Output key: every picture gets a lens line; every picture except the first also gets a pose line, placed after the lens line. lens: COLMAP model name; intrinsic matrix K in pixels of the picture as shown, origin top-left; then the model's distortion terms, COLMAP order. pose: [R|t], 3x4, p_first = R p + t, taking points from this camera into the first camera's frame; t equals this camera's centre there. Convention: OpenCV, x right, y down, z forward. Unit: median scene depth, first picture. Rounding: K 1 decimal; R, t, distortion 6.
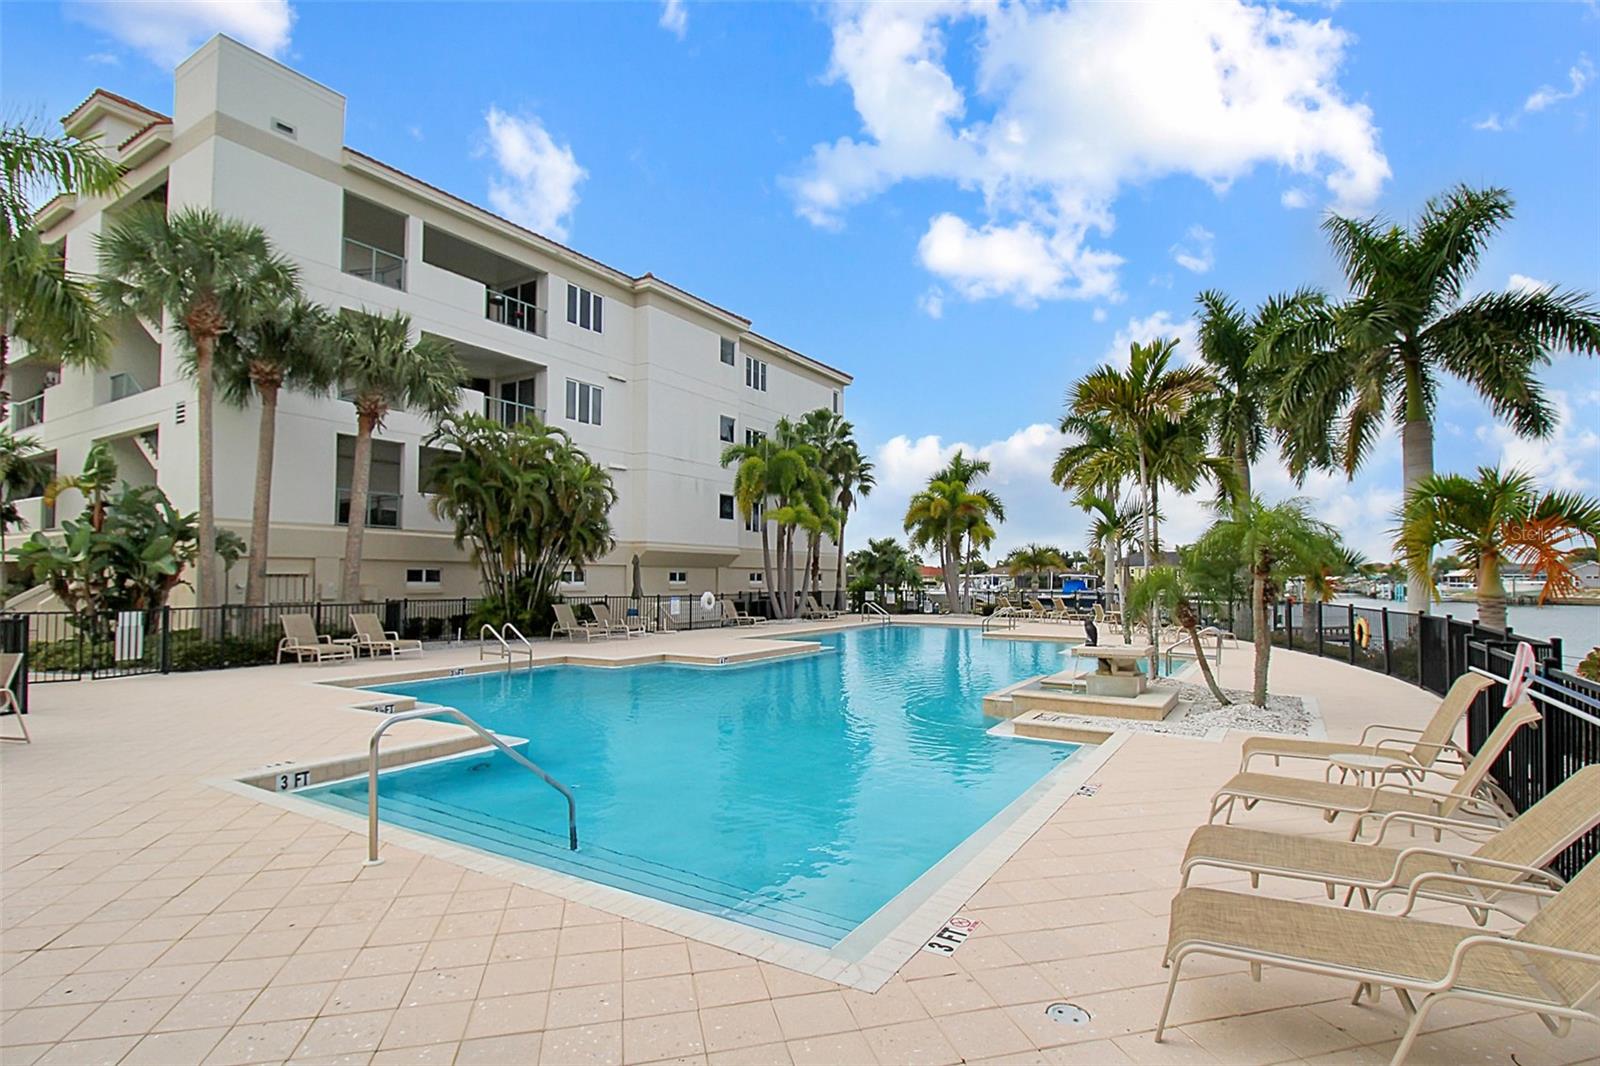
lens RADIAL K [[794.4, 0, 800.0], [0, 794.4, 533.0], [0, 0, 1]] dist [0.000256, -0.000179]
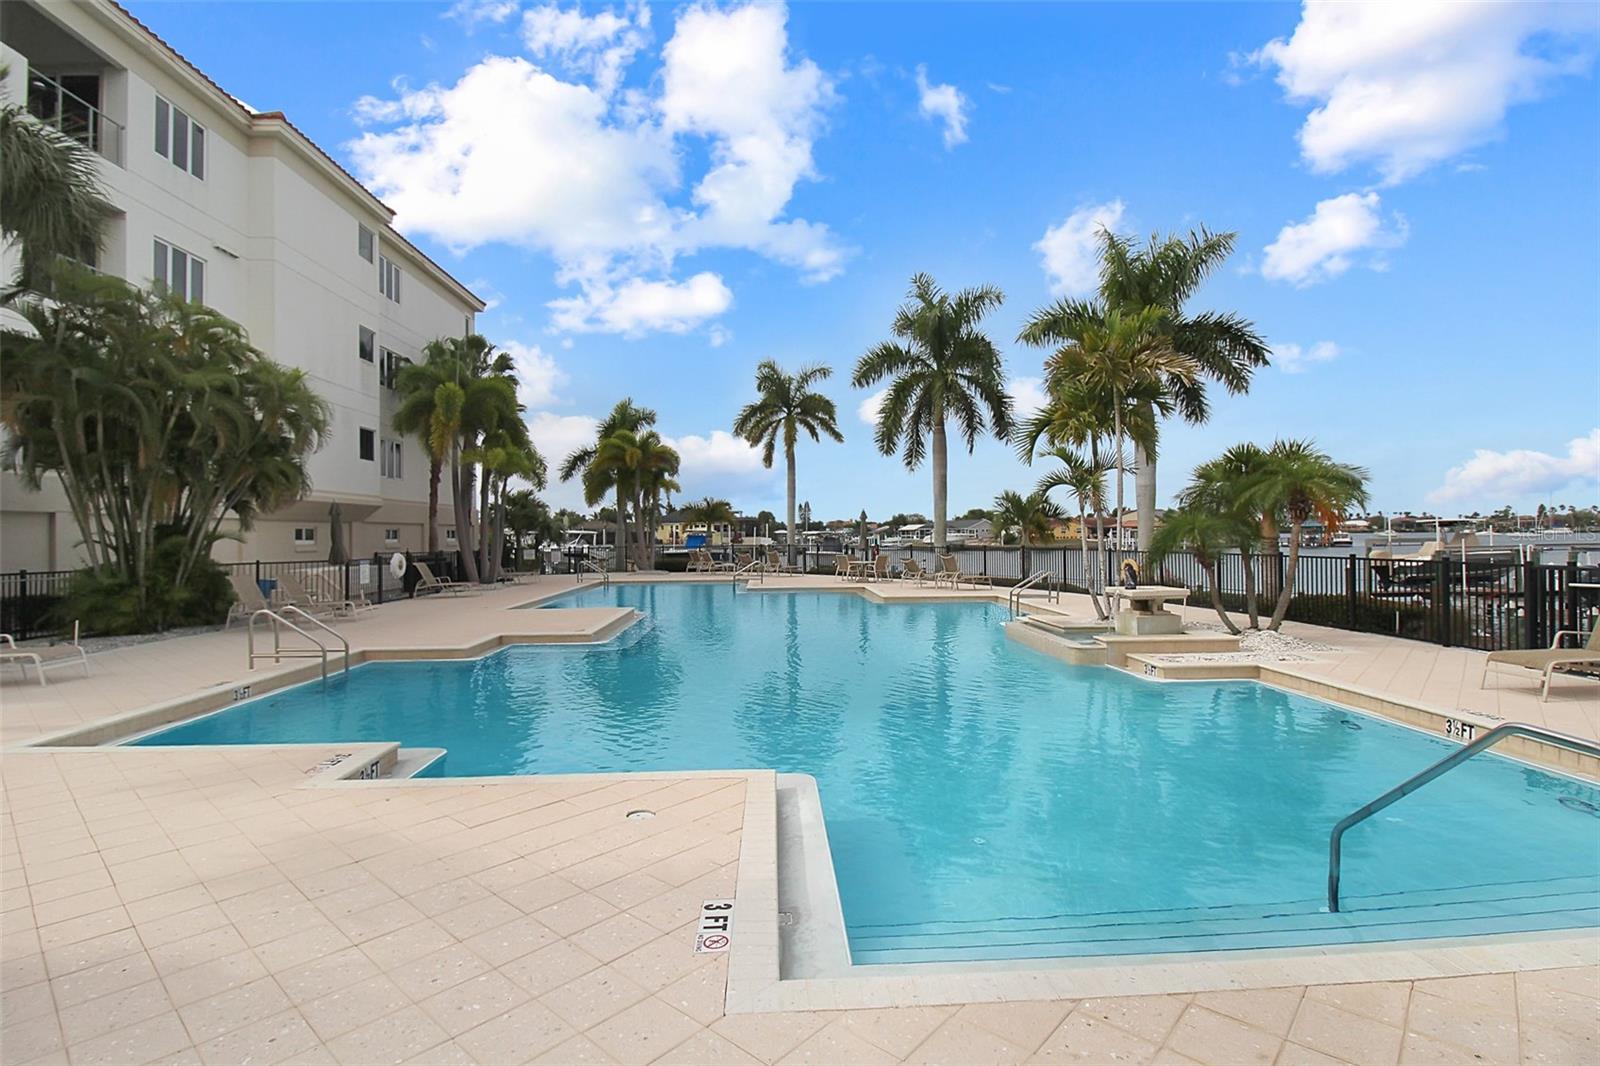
lens RADIAL K [[788.9, 0, 805.6], [0, 788.9, 518.8], [0, 0, 1]] dist [-0.017539, -0.000310]
pose [[0.817949, 0.001407, 0.575290, -0.204287], [-0.021549, 0.999370, 0.028194, 0.009921], [-0.574888, -0.035458, 0.817464, 0.135908]]
